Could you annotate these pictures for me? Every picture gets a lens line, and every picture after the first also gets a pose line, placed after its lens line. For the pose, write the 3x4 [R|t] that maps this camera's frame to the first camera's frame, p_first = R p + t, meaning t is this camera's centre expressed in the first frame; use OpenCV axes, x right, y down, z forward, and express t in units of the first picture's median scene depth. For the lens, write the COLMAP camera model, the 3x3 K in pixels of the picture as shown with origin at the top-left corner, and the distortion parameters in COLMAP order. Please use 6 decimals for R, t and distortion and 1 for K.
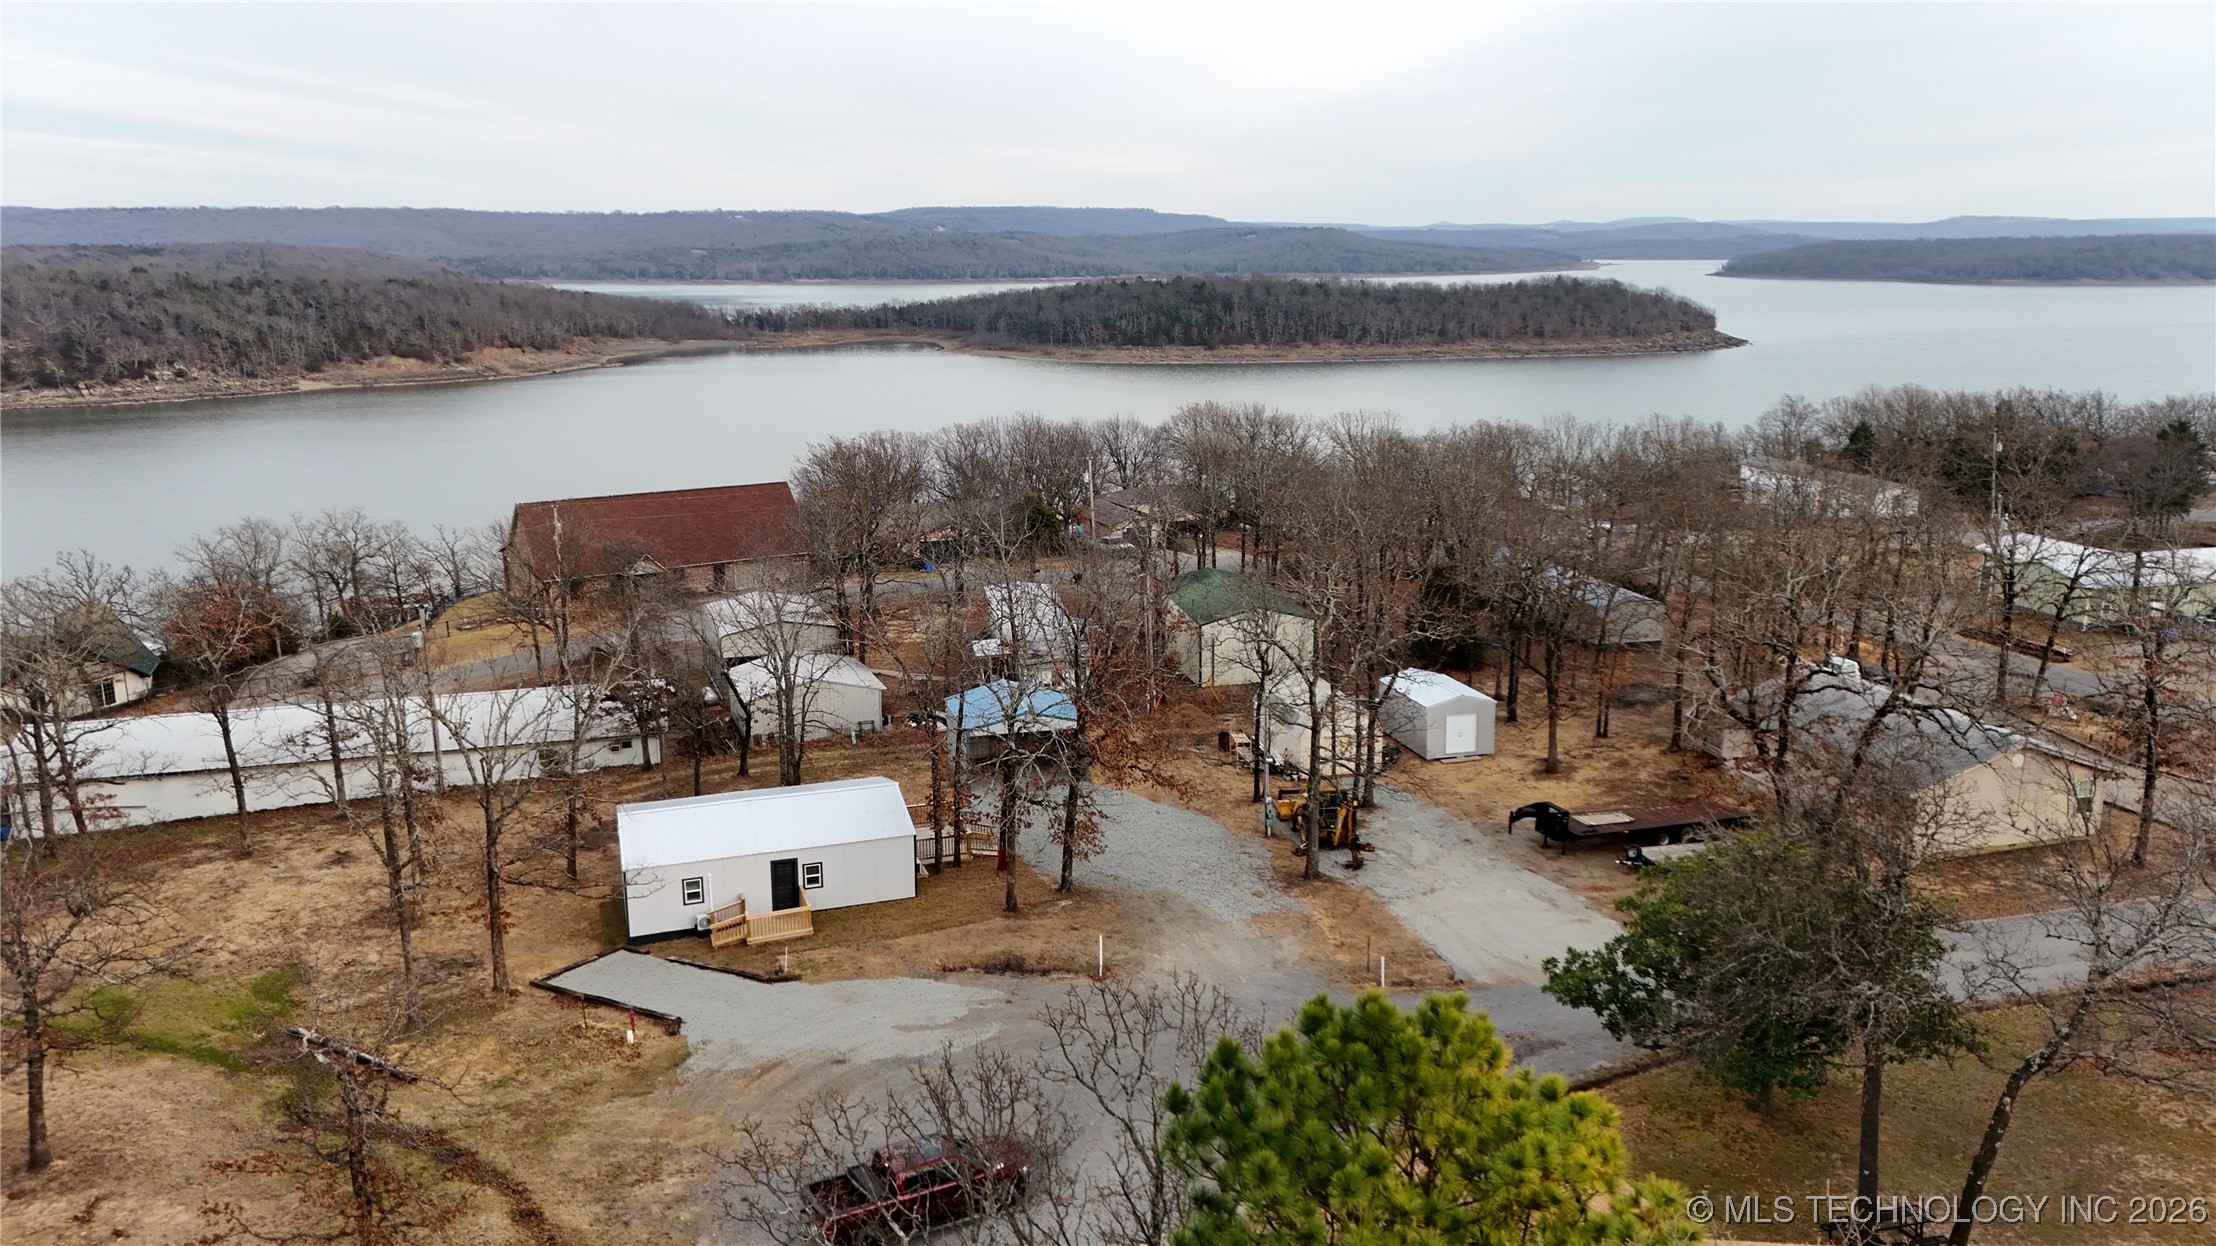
lens RADIAL K [[1621.3, 0, 1117.3], [0, 1621.3, 611.3], [0, 0, 1]] dist [0.088274, -0.098073]
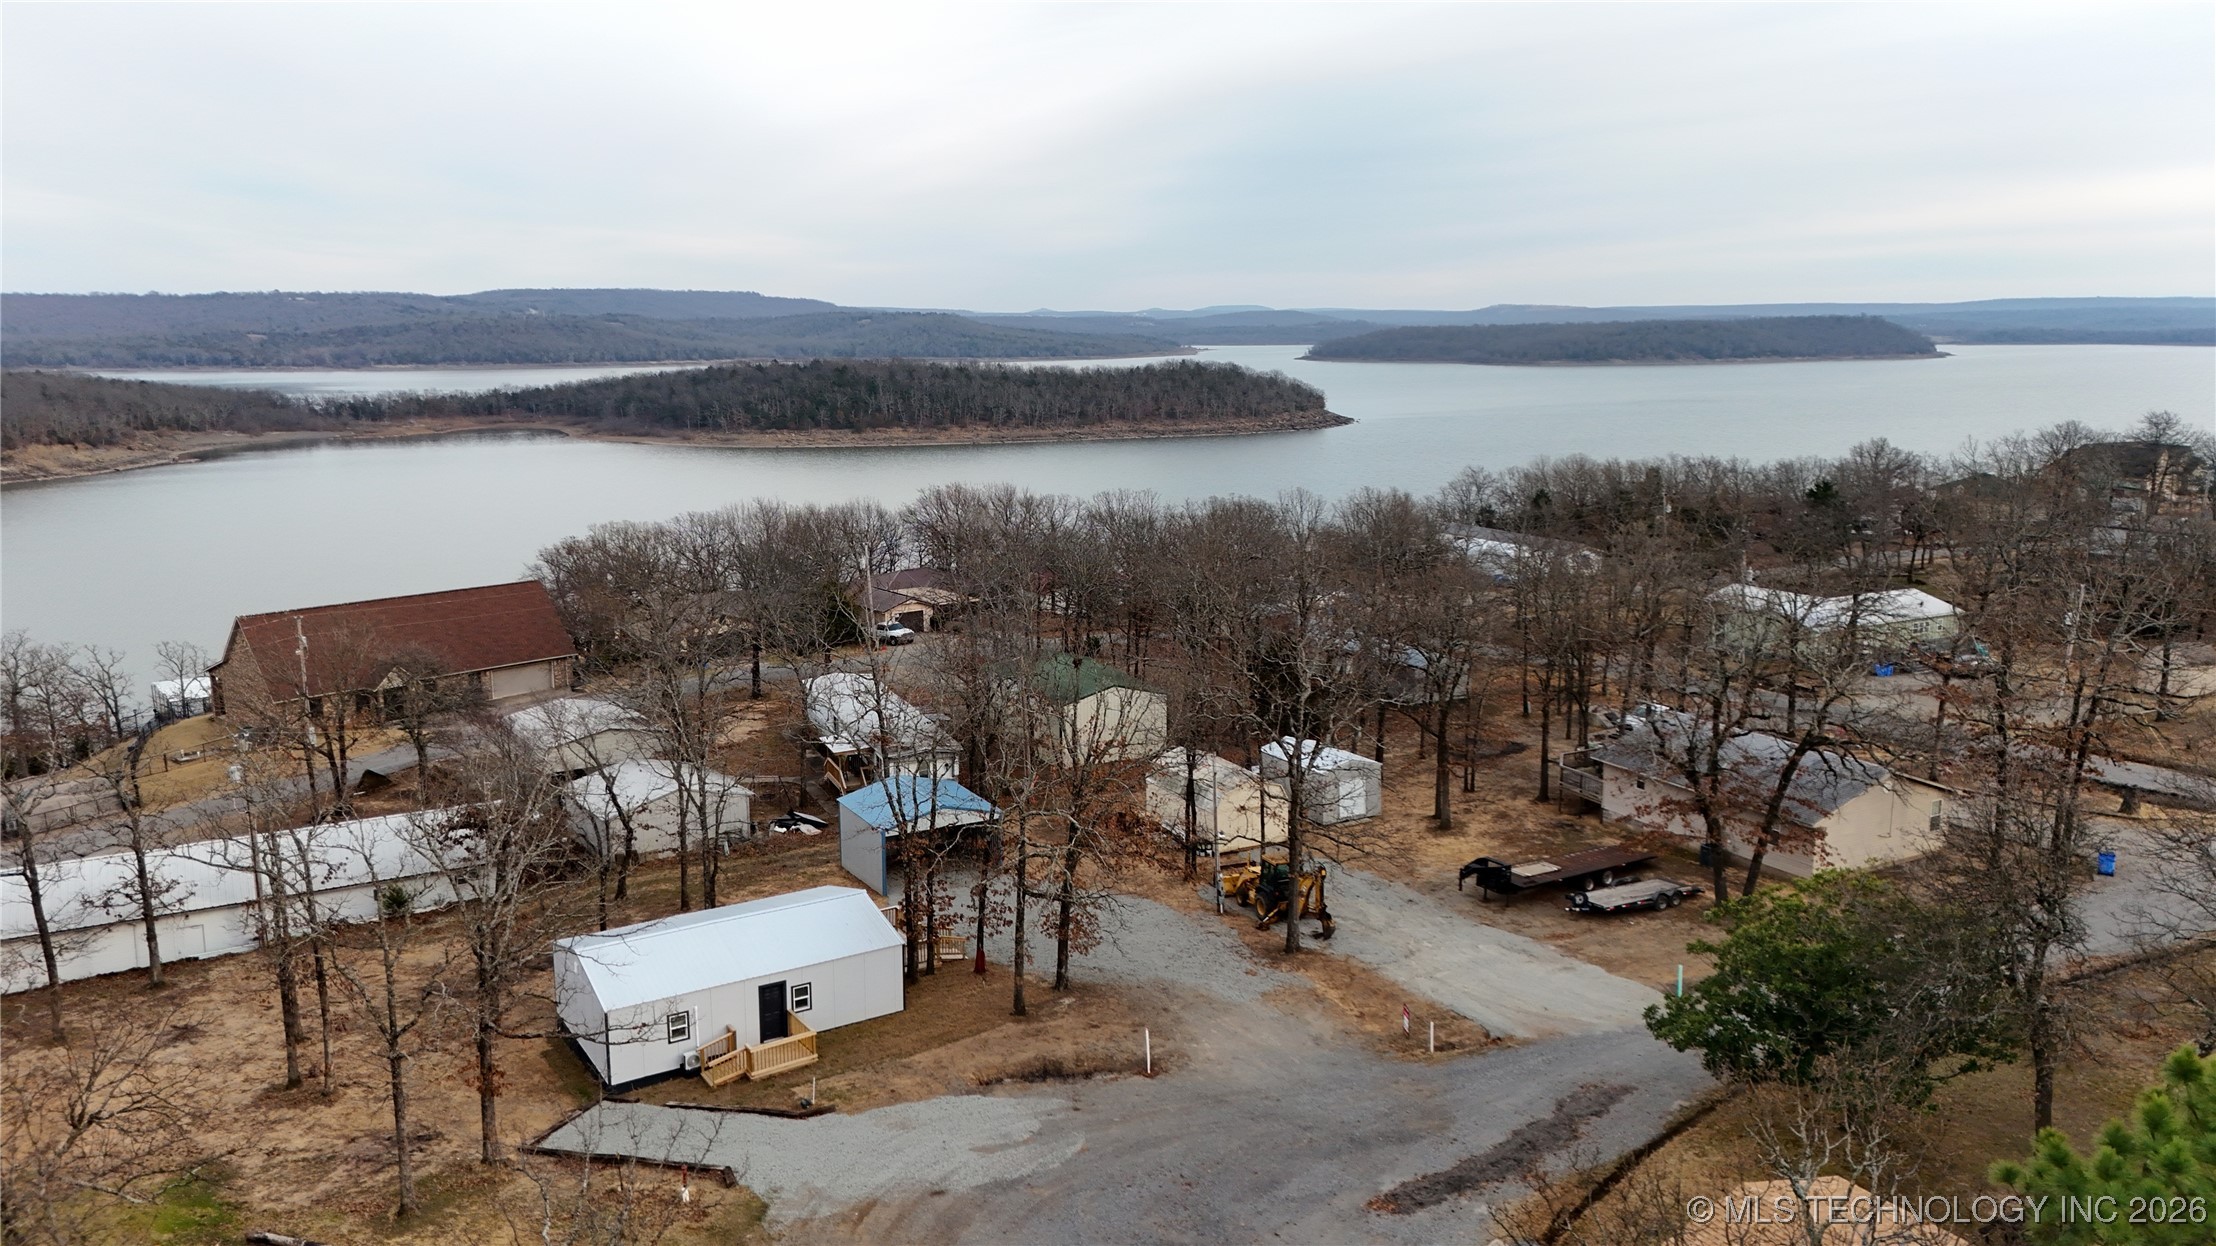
lens RADIAL K [[1621.3, 0, 1117.3], [0, 1621.3, 611.3], [0, 0, 1]] dist [0.088274, -0.098073]
pose [[0.971927, -0.042775, 0.231363, -0.083248], [0.054195, 0.997594, -0.043231, -0.002976], [-0.228958, 0.054556, 0.971906, 0.015218]]
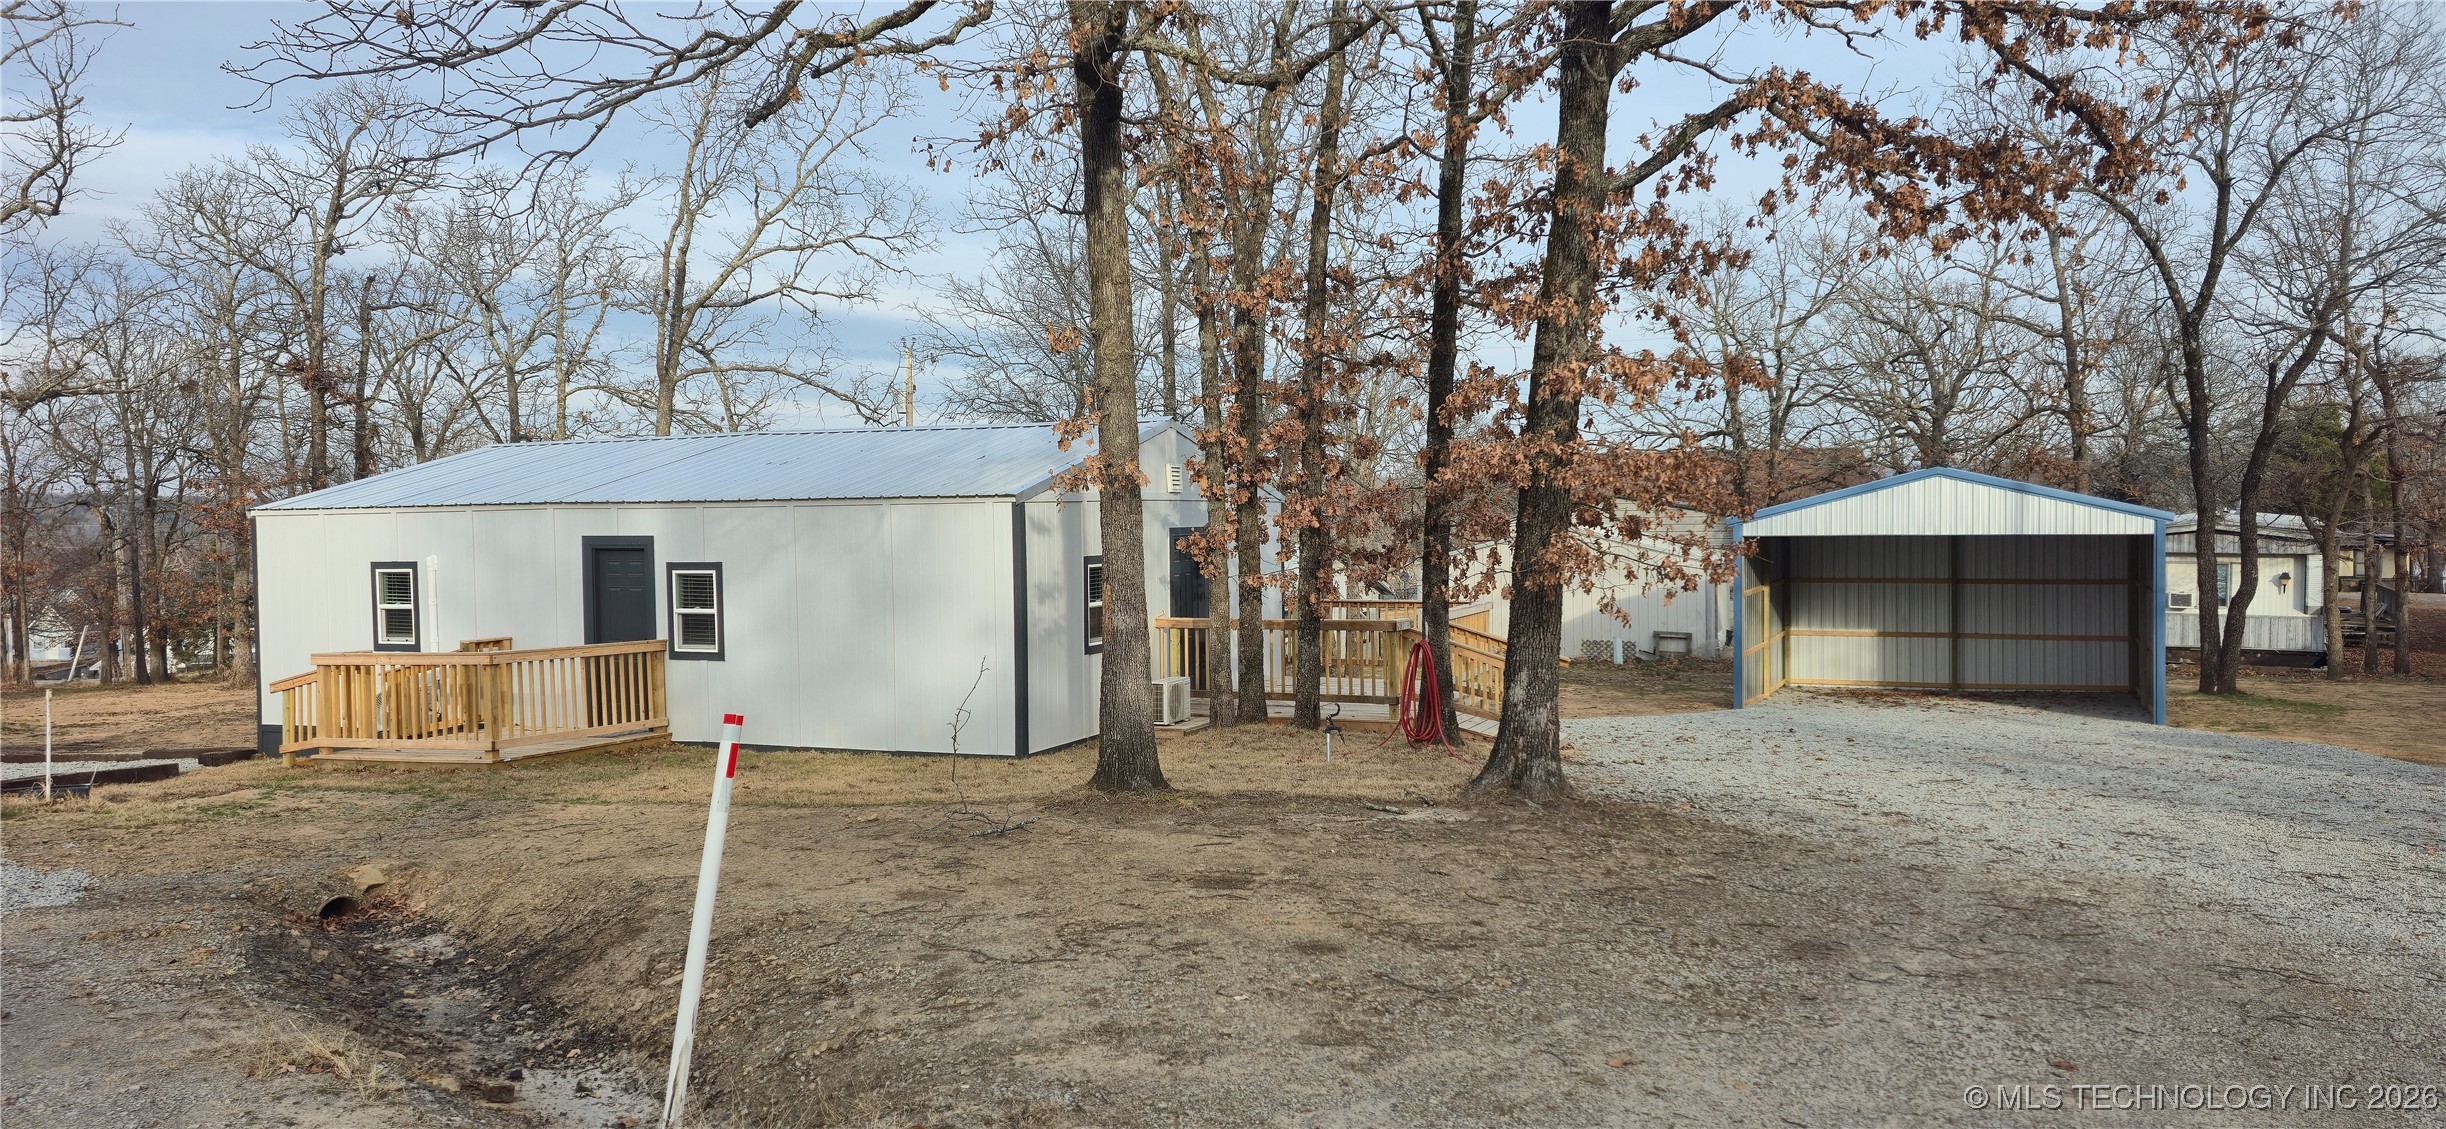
lens RADIAL K [[1603.1, 0, 1215.2], [0, 1603.1, 572.6], [0, 0, 1]] dist [0.084186, -0.095668]
pose [[0.742649, 0.013535, -0.669544, 0.025301], [-0.134682, 0.982387, -0.129527, 0.068664], [0.655998, 0.186369, 0.731392, 0.325987]]
